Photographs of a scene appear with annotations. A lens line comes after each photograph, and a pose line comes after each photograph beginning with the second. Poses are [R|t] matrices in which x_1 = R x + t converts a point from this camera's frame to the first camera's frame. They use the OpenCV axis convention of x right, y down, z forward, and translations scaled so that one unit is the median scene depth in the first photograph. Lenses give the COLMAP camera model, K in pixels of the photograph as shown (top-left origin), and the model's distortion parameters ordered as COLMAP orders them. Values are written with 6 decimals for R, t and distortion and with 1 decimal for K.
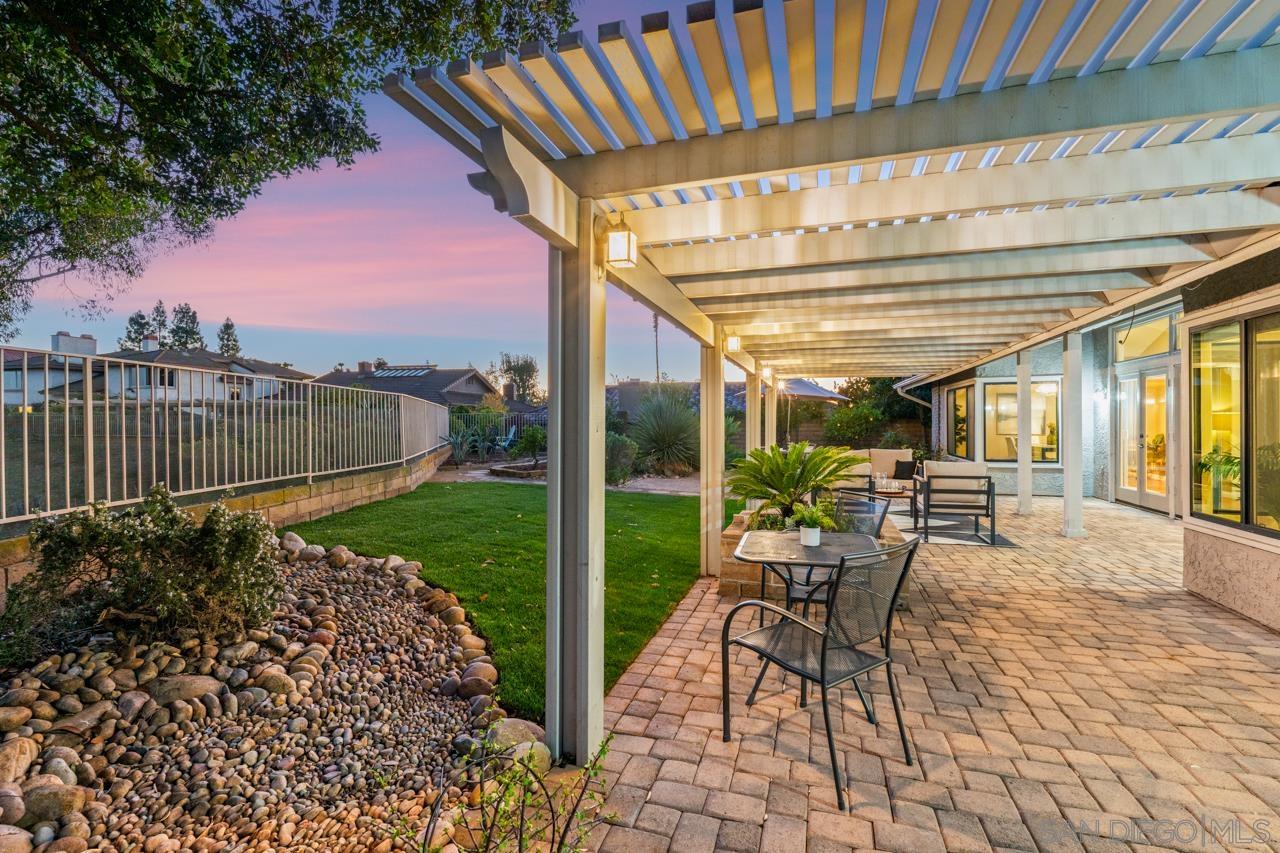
lens RADIAL K [[557.1, 0, 650.6], [0, 557.1, 424.7], [0, 0, 1]] dist [-0.012900, 0.001200]
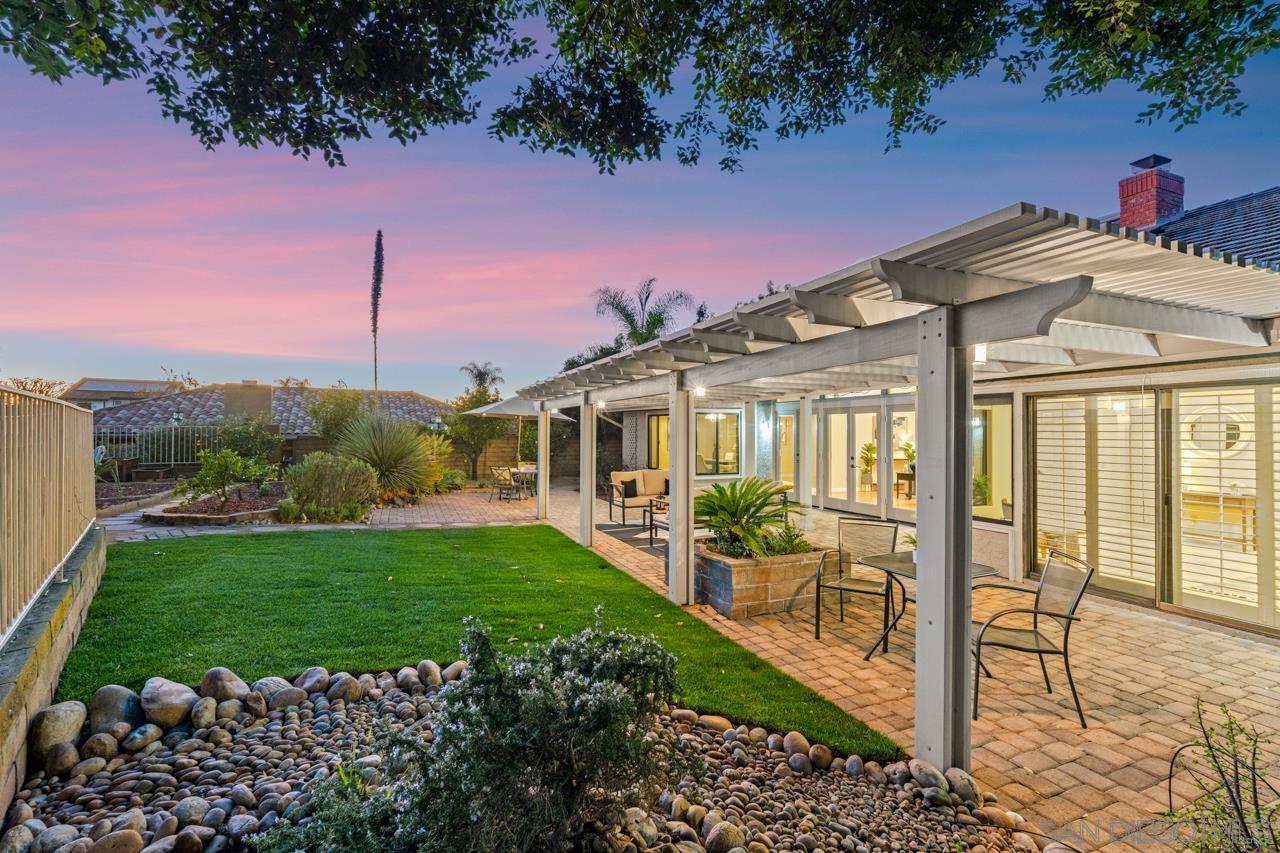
lens RADIAL K [[557.1, 0, 640.2], [0, 557.1, 427.3], [0, 0, 1]] dist [-0.012900, 0.001200]
pose [[0.764799, 0.010928, 0.644176, -0.710379], [-0.003998, 0.999917, -0.012217, -0.060102], [-0.644256, 0.006768, 0.764780, 0.262307]]
